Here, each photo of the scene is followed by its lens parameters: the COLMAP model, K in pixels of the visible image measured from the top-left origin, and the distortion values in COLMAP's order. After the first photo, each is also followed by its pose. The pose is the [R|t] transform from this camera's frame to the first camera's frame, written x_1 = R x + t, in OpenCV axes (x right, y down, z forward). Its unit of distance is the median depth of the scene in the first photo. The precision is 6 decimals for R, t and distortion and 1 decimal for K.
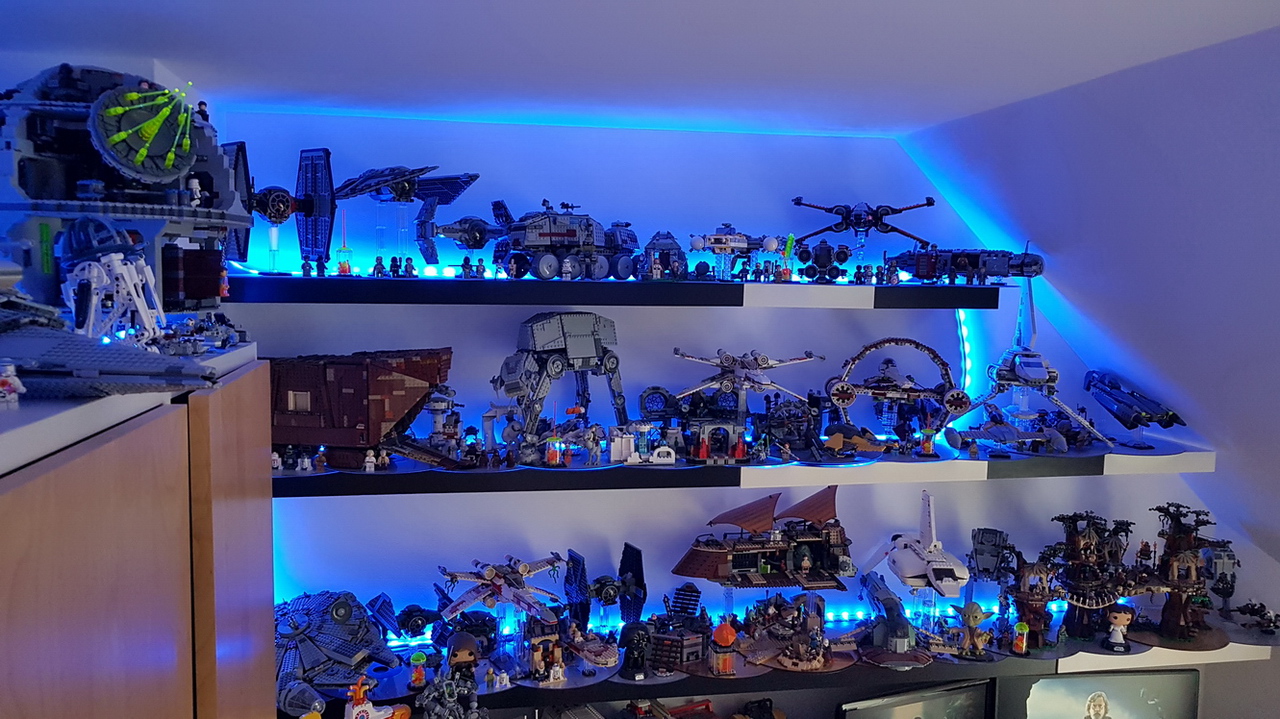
lens RADIAL K [[981.2, 0, 640.0], [0, 981.2, 359.5], [0, 0, 1]] dist [-0.025445, 0.041059]
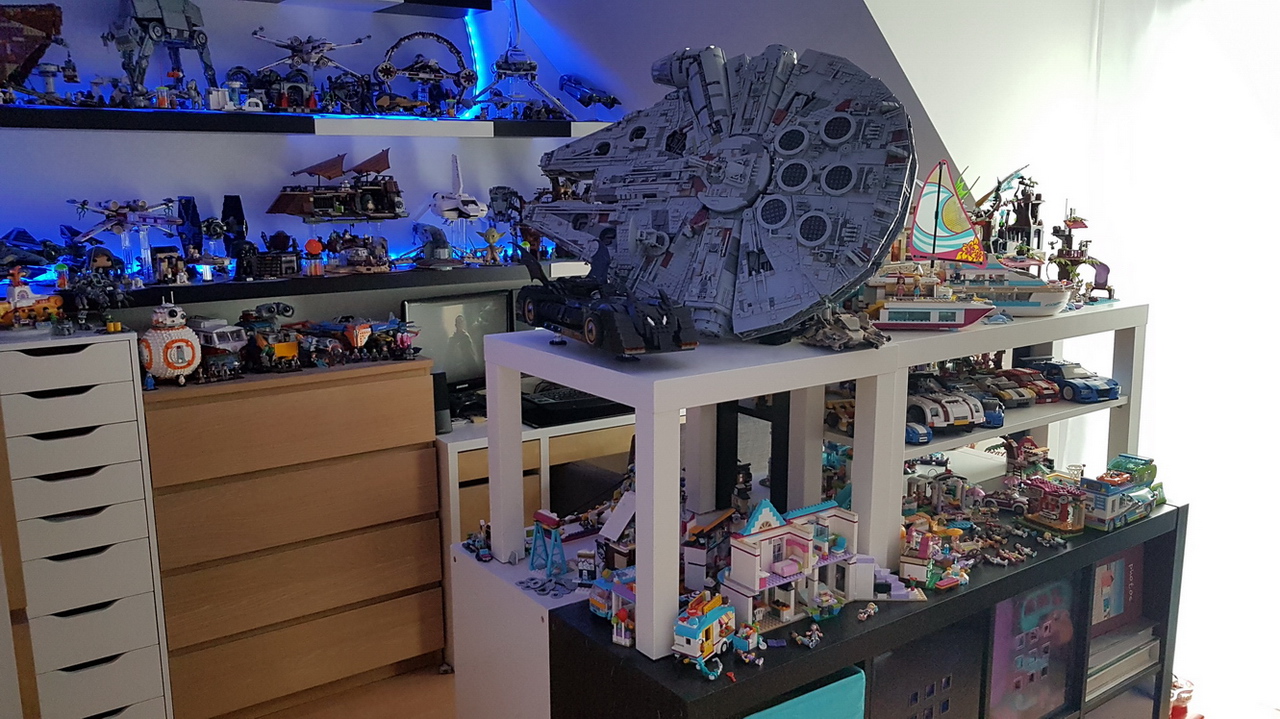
lens RADIAL K [[981.2, 0, 640.0], [0, 981.2, 359.5], [0, 0, 1]] dist [-0.025445, 0.041059]
pose [[0.902166, -0.100134, 0.419607, -0.096063], [0.052407, 0.990923, 0.123795, 0.310926], [-0.428194, -0.089694, 0.899225, -0.456320]]
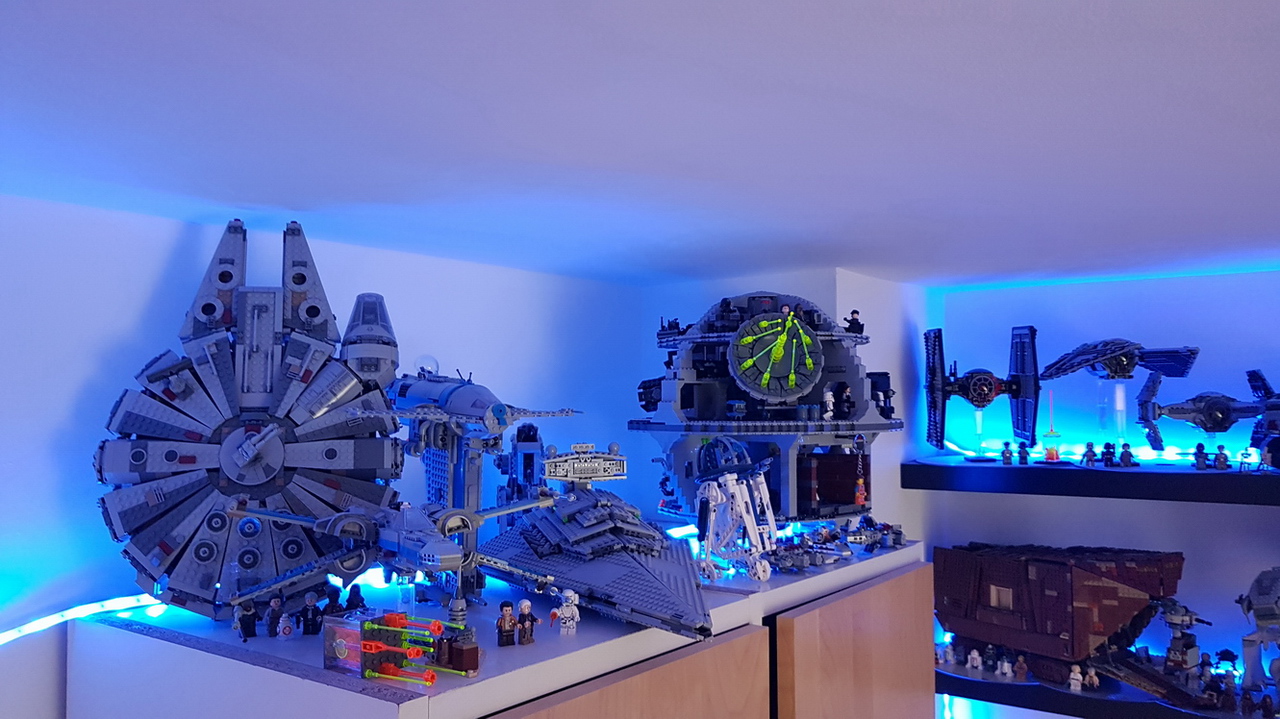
lens RADIAL K [[1007.6, 0, 640.0], [0, 1007.6, 359.5], [0, 0, 1]] dist [-0.046777, 0.062030]
pose [[0.680336, -0.045210, -0.731504, 0.119328], [-0.052183, 0.992574, -0.109879, -0.057715], [0.731040, 0.112927, 0.672925, 0.085495]]
